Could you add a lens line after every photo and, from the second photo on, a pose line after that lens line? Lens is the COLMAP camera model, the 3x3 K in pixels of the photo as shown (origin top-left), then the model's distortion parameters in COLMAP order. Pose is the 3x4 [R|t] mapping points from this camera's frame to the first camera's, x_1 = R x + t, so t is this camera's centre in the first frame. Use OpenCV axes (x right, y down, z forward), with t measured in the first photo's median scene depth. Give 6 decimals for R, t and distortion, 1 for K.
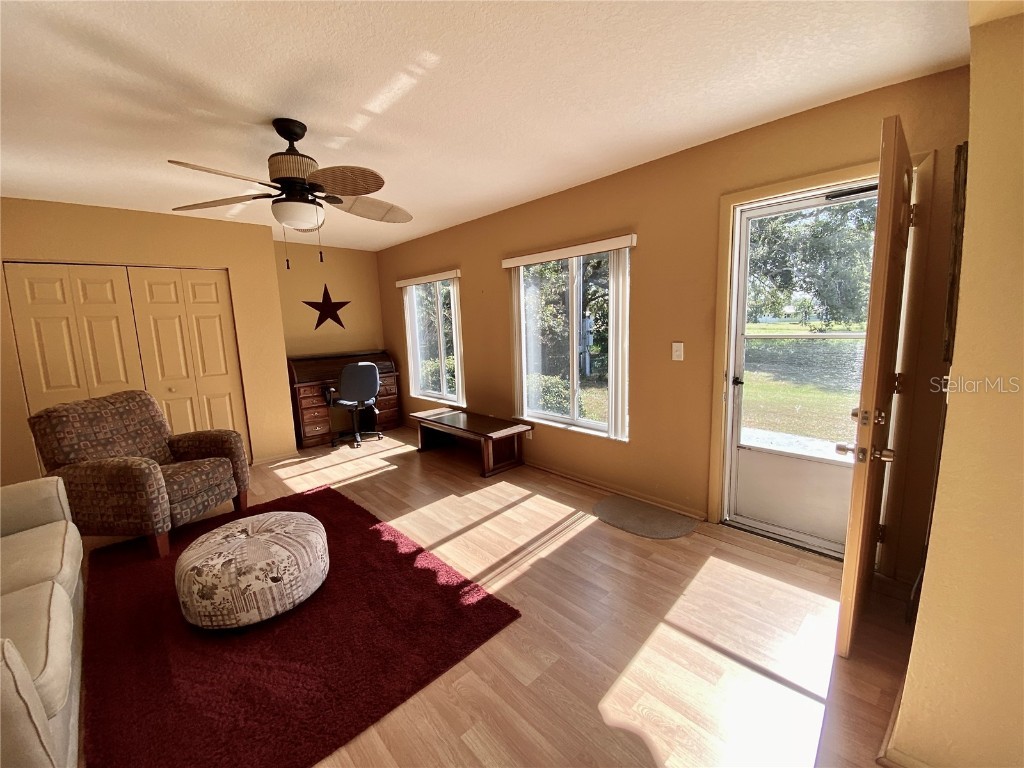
lens RADIAL K [[420.7, 0, 504.9], [0, 420.7, 379.2], [0, 0, 1]] dist [0.021318, -0.022096]
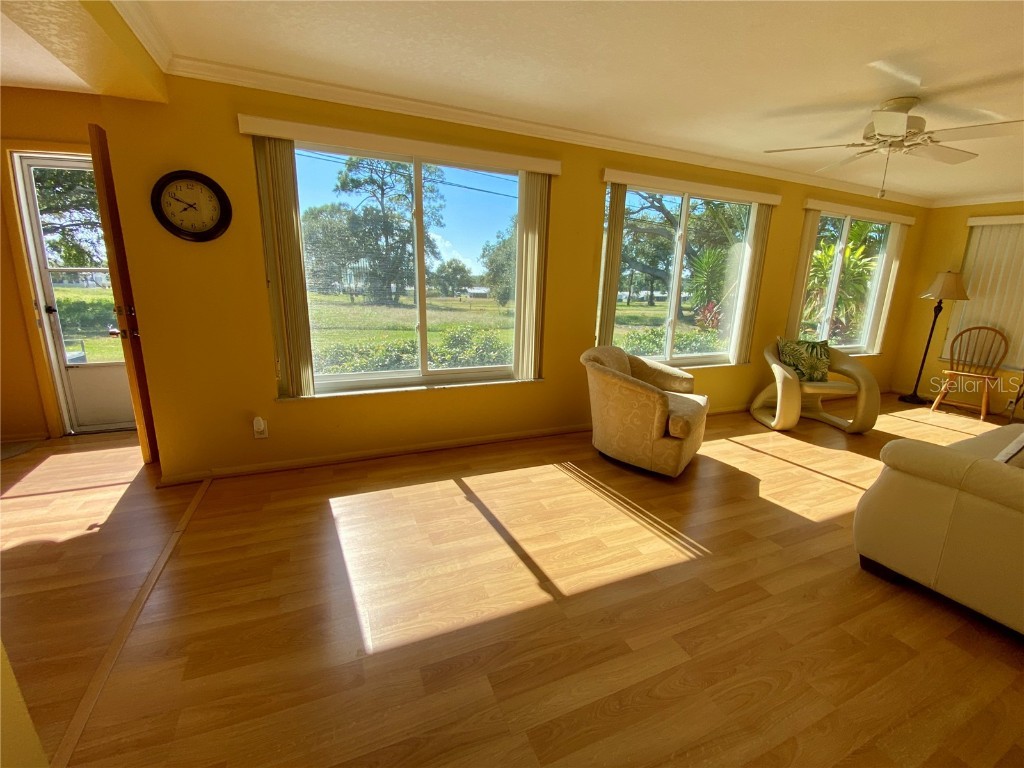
lens RADIAL K [[420.7, 0, 504.9], [0, 420.7, 379.2], [0, 0, 1]] dist [0.021318, -0.022096]
pose [[0.338757, -0.172679, 0.924892, -0.100107], [0.111709, 0.983443, 0.142695, 0.150687], [-0.934219, 0.054980, 0.352438, -0.486146]]
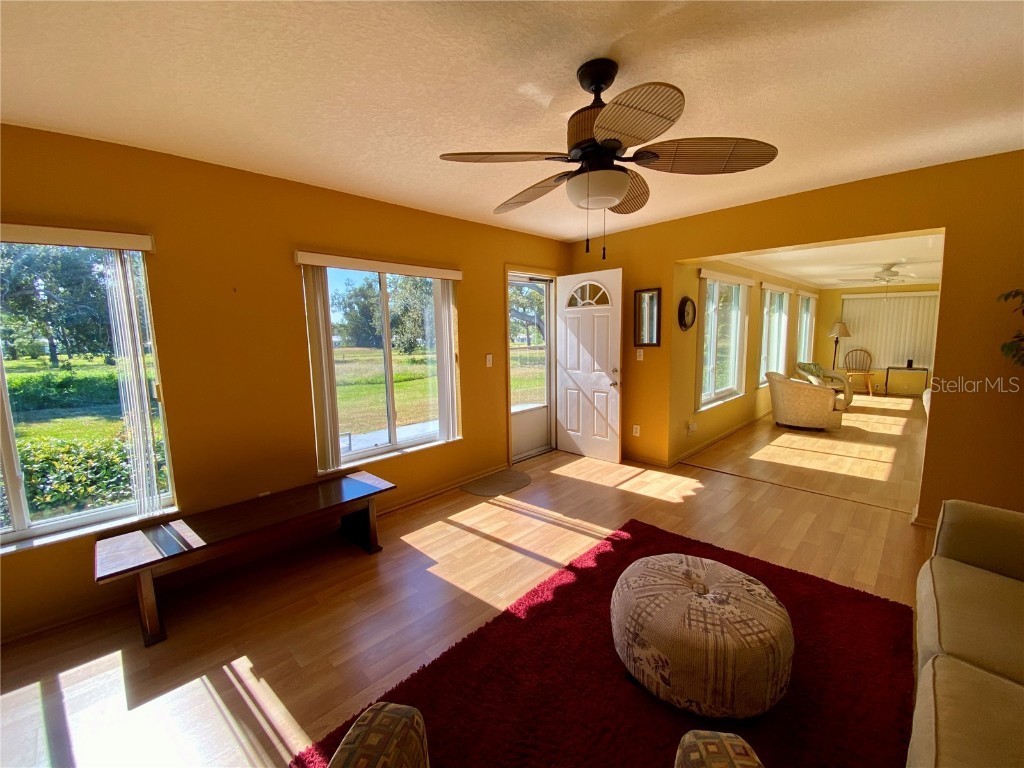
lens RADIAL K [[420.7, 0, 504.9], [0, 420.7, 379.2], [0, 0, 1]] dist [0.021318, -0.022096]
pose [[-0.036988, -0.088497, 0.995389, -0.969295], [0.169839, 0.981023, 0.093531, -0.118913], [-0.984777, 0.172515, -0.021255, 0.940132]]
